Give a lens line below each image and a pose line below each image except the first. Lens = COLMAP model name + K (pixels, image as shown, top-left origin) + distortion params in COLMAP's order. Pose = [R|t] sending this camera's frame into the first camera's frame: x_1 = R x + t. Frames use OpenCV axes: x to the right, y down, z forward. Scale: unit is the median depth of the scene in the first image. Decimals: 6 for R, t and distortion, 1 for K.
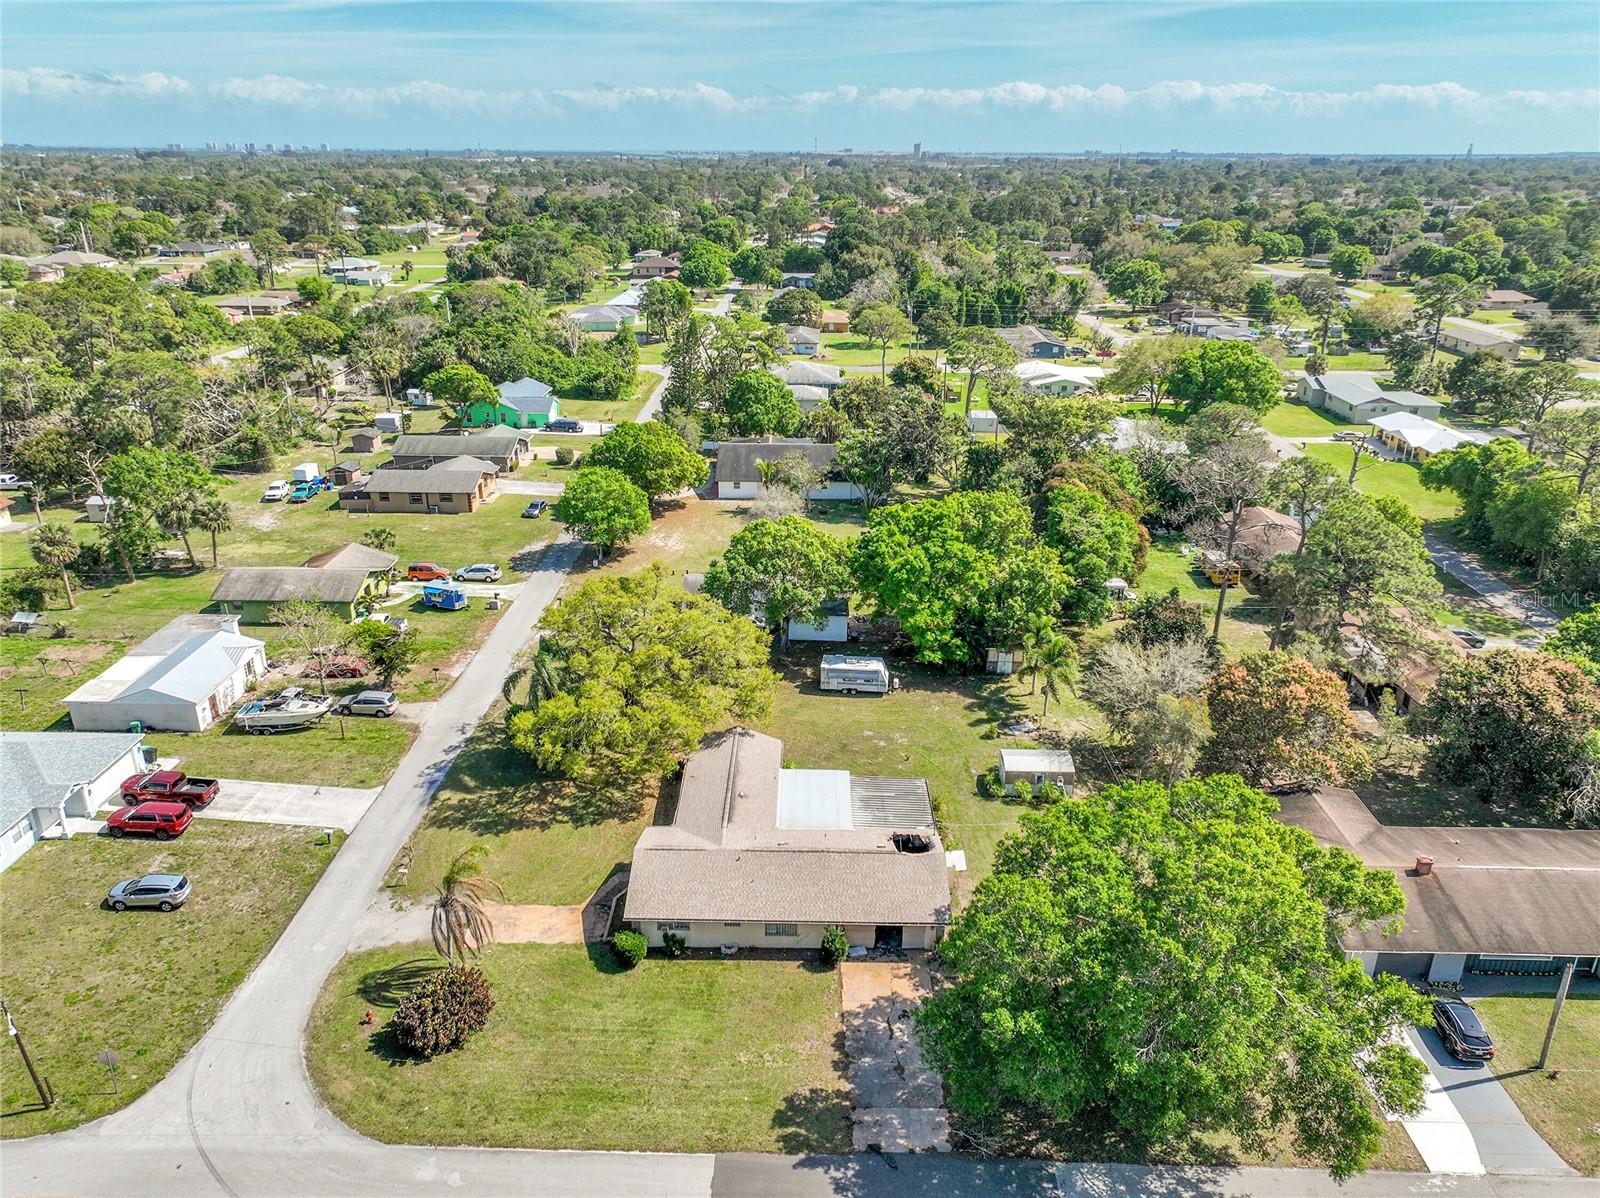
lens RADIAL K [[1126.3, 0, 800.0], [0, 1126.3, 599.0], [0, 0, 1]] dist [0.004205, -0.005841]
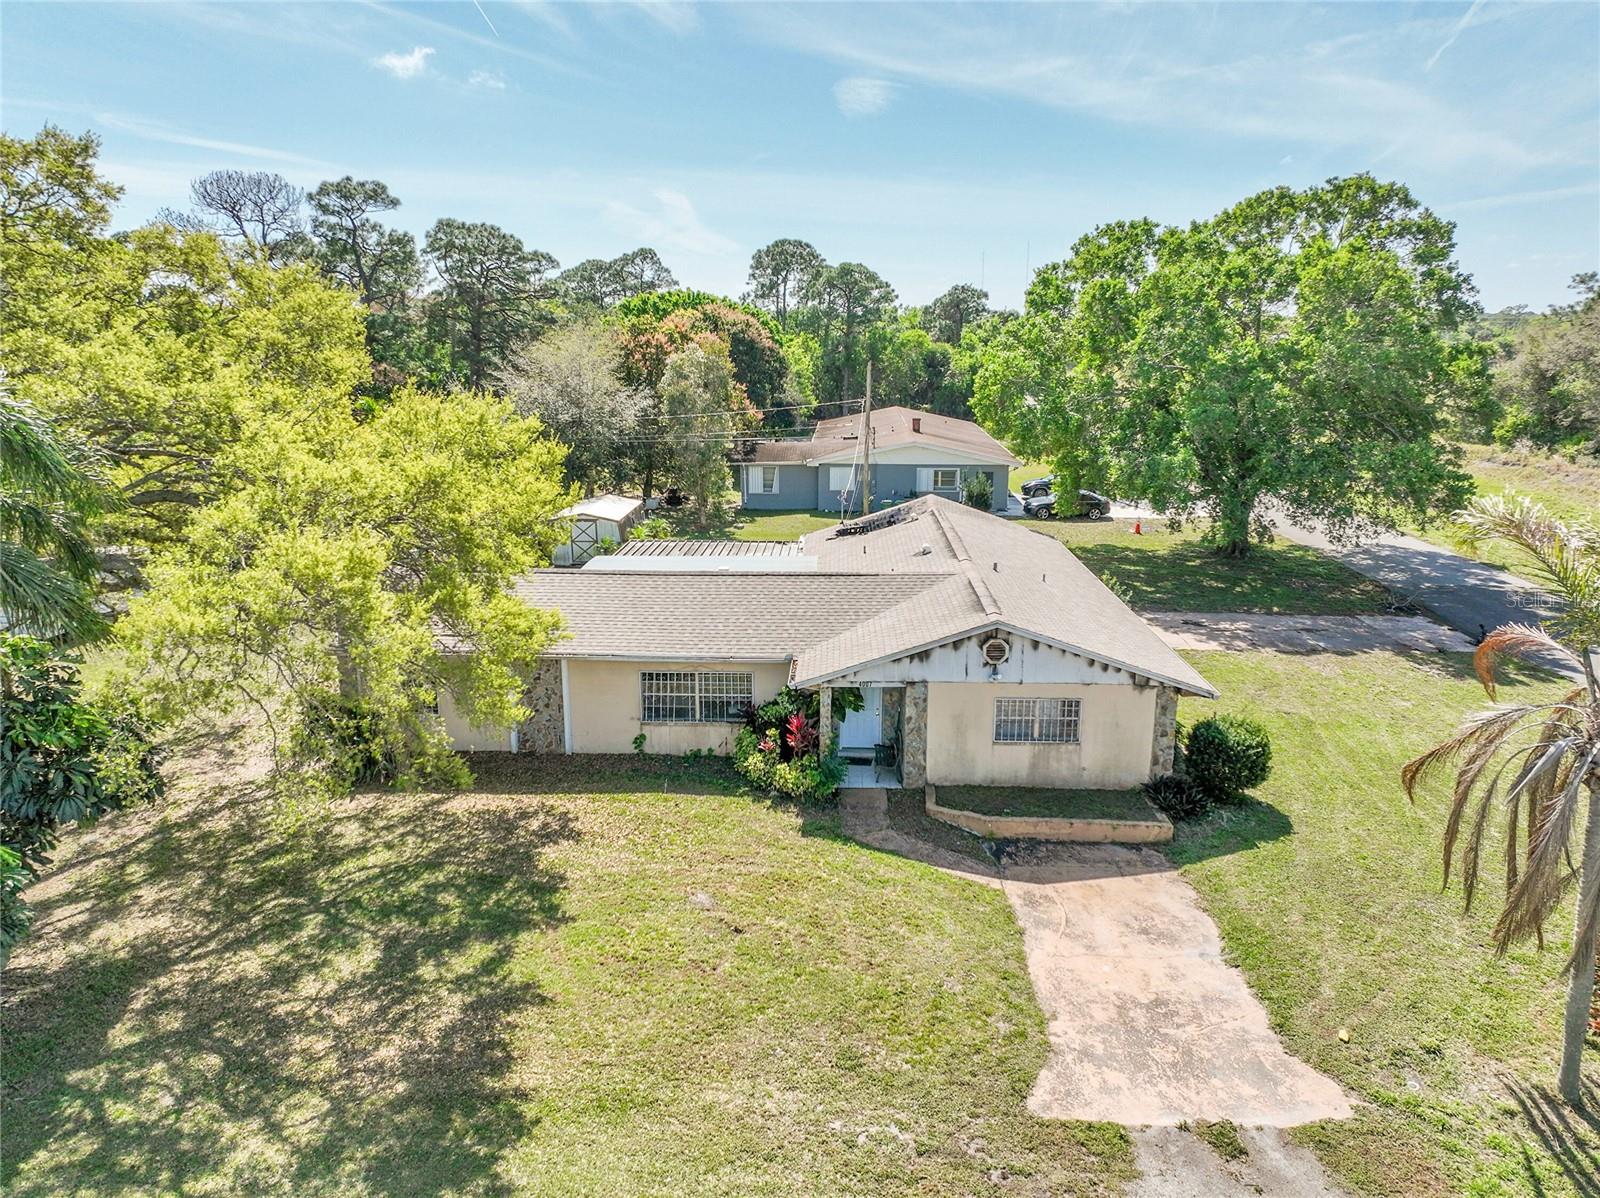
lens RADIAL K [[1126.8, 0, 800.0], [0, 1126.8, 599.0], [0, 0, 1]] dist [-0.011752, 0.028912]
pose [[0.028093, -0.242648, 0.969708, -0.506902], [0.374048, 0.902165, 0.214911, 0.118220], [-0.926984, 0.356680, 0.116106, 1.047554]]
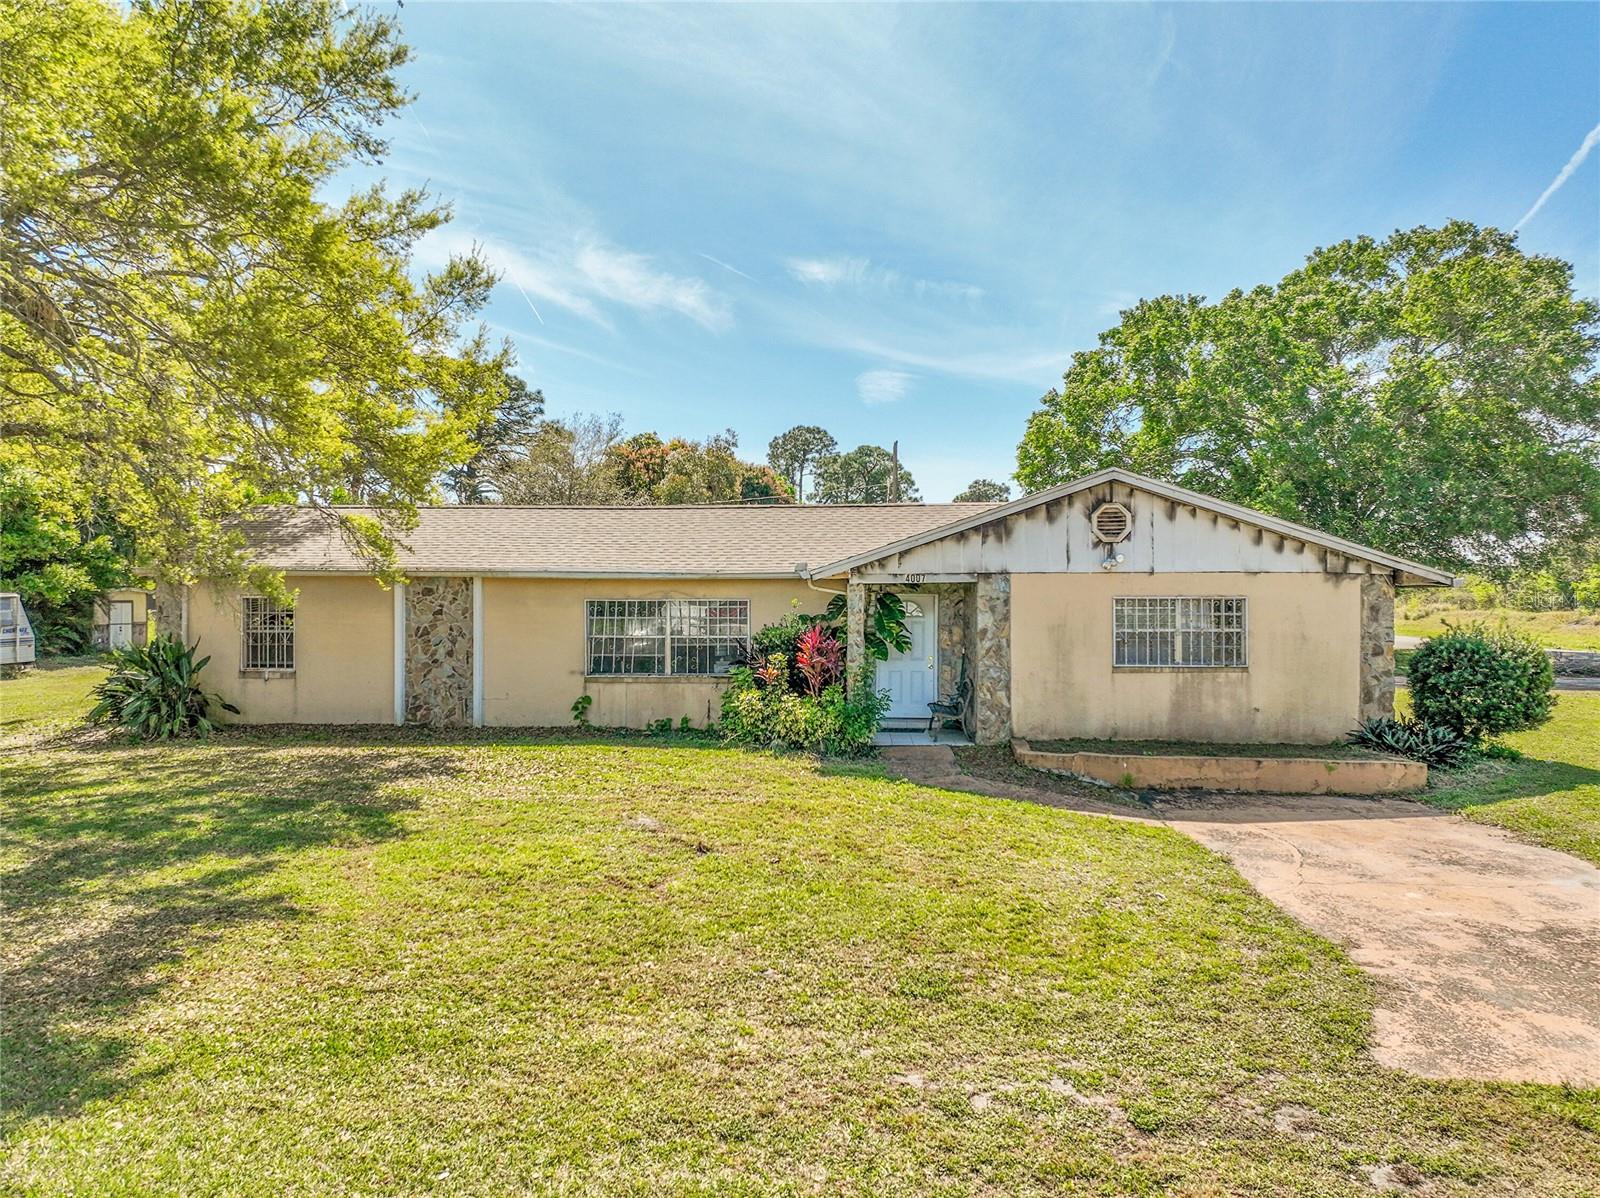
lens RADIAL K [[1126.8, 0, 800.0], [0, 1126.8, 599.0], [0, 0, 1]] dist [-0.011752, 0.028912]
pose [[0.043035, -0.009780, 0.999026, -0.398444], [0.374434, 0.927227, -0.007052, 0.230230], [-0.926255, 0.374372, 0.043565, 1.096162]]
